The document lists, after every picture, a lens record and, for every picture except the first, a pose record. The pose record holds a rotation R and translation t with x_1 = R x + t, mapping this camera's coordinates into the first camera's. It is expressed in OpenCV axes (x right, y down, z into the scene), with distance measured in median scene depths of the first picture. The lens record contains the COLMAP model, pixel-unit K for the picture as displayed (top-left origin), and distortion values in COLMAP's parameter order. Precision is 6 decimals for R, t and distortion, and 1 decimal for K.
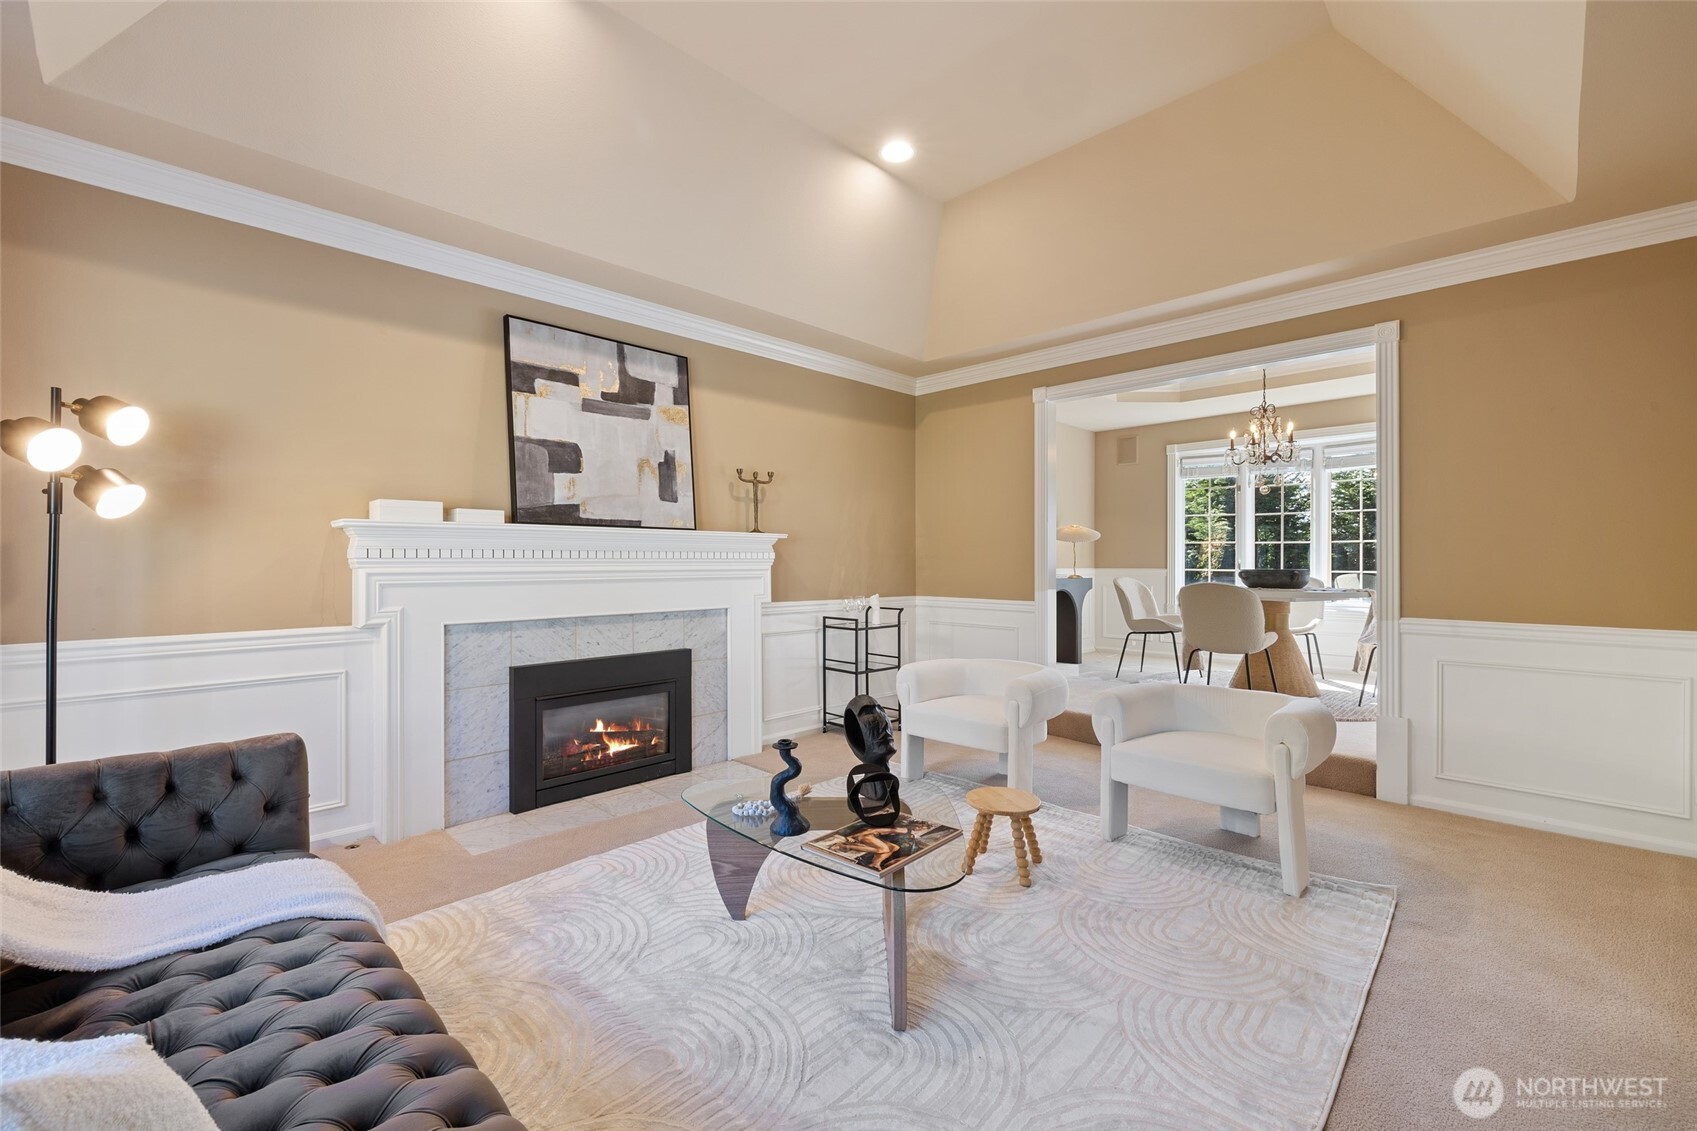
lens RADIAL K [[716.8, 0, 838.4], [0, 716.8, 555.6], [0, 0, 1]] dist [-0.002718, 0.000906]
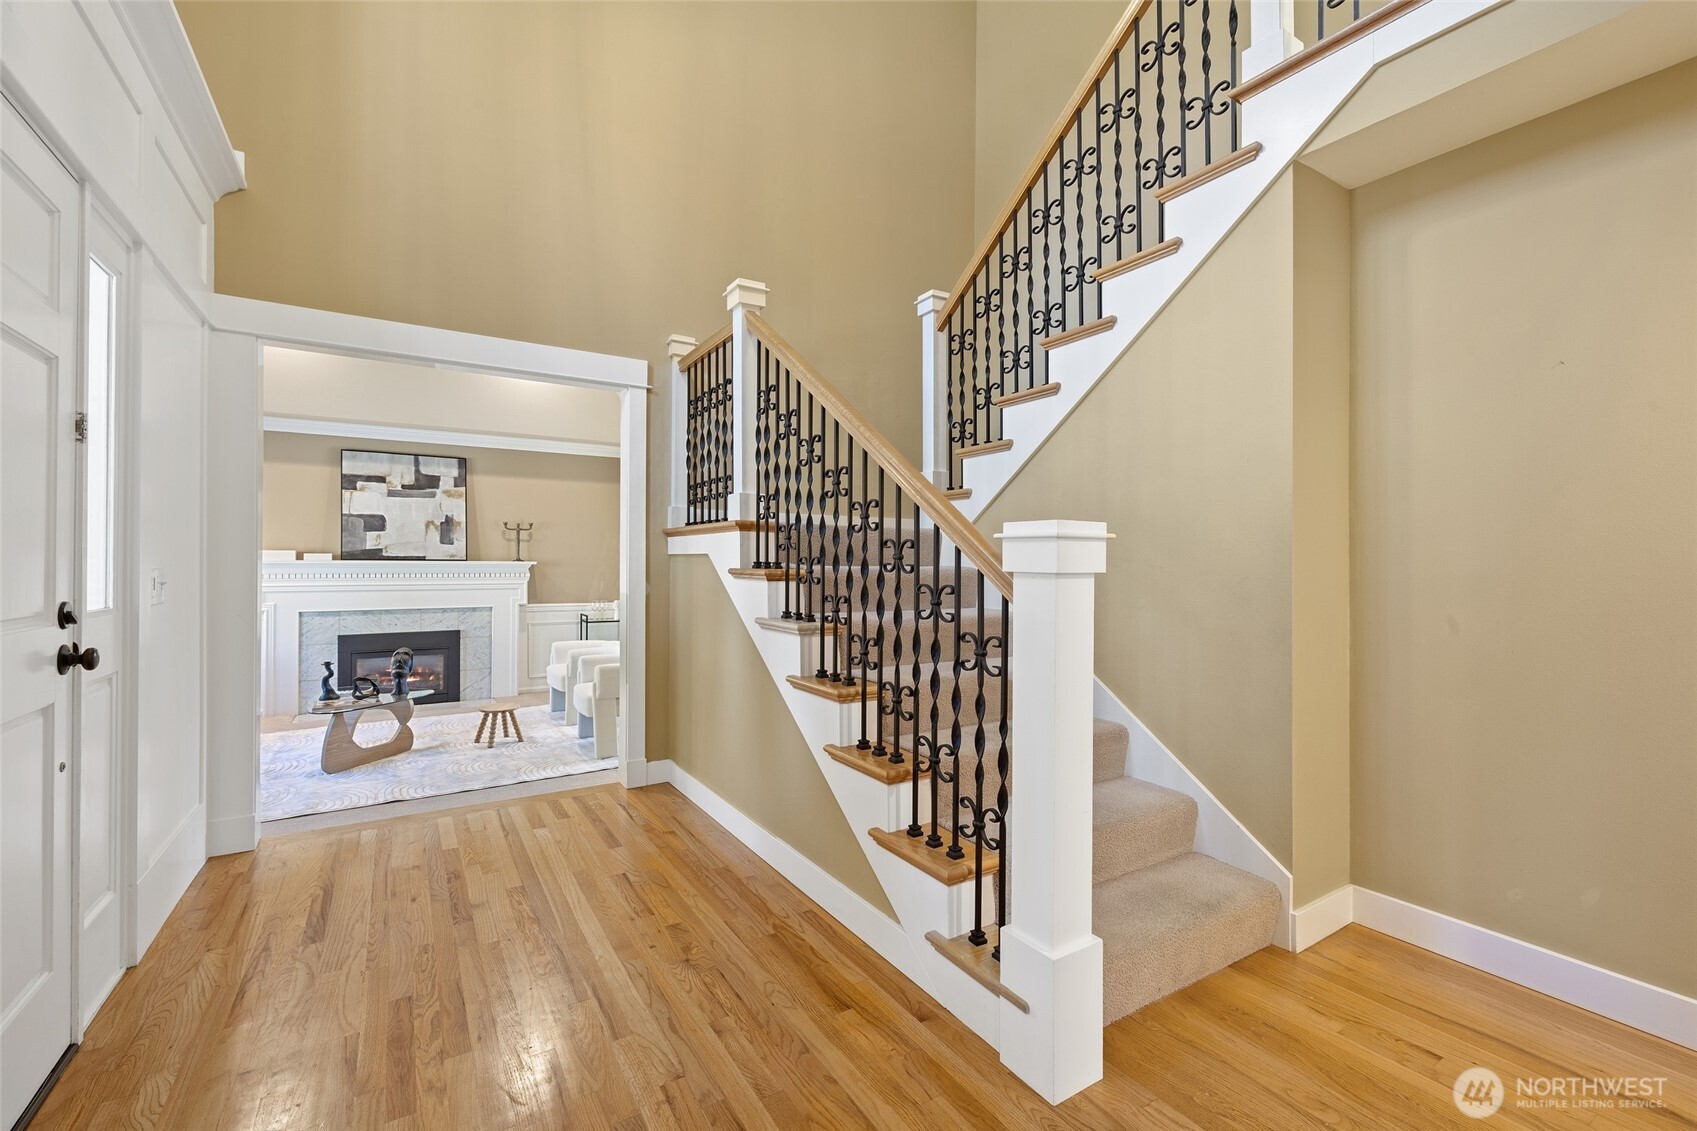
lens RADIAL K [[716.8, 0, 844.6], [0, 716.8, 559.2], [0, 0, 1]] dist [-0.002718, 0.000906]
pose [[0.973287, 0.002600, -0.229578, 1.161449], [-0.001930, 0.999993, 0.003143, -0.049756], [0.229585, -0.002616, 0.973285, -0.491409]]
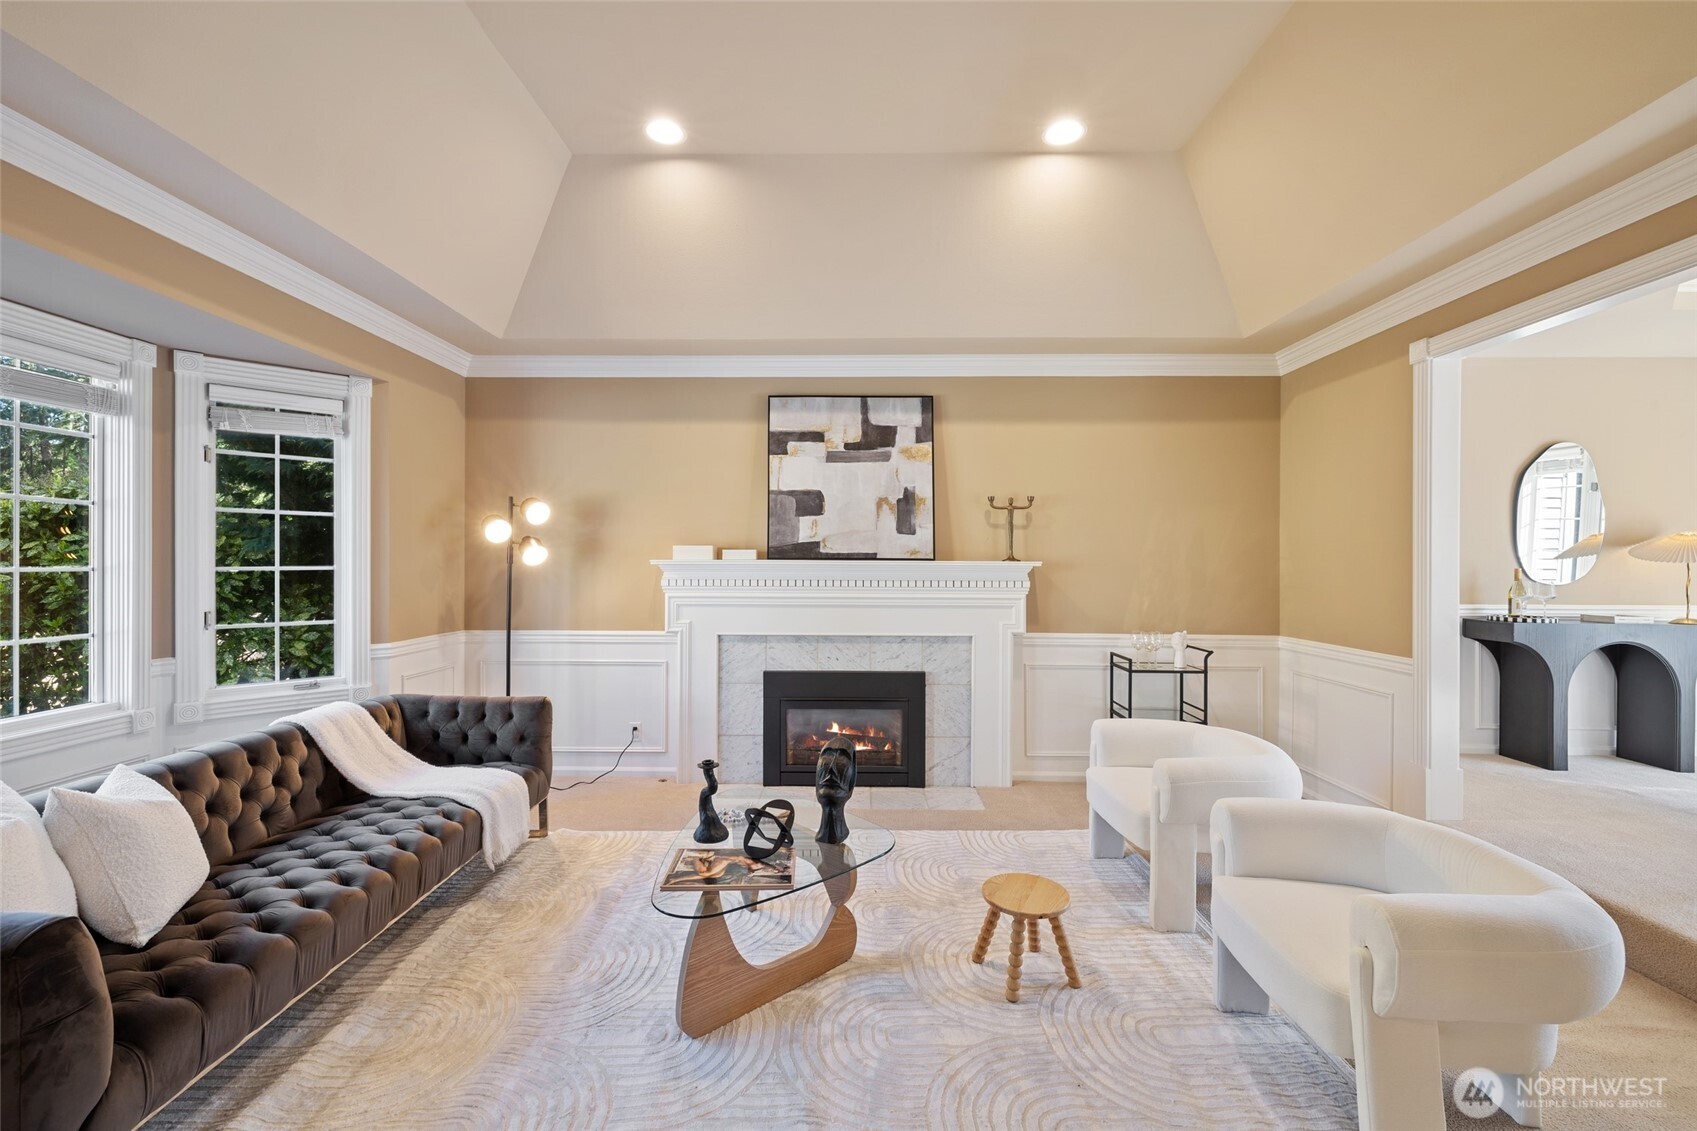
lens RADIAL K [[716.8, 0, 841.5], [0, 716.8, 560.3], [0, 0, 1]] dist [-0.002718, 0.000906]
pose [[0.691058, -0.000134, -0.722800, 0.508708], [0.001237, 0.999999, 0.000998, -0.039352], [0.722799, -0.001583, 0.691057, 0.190270]]
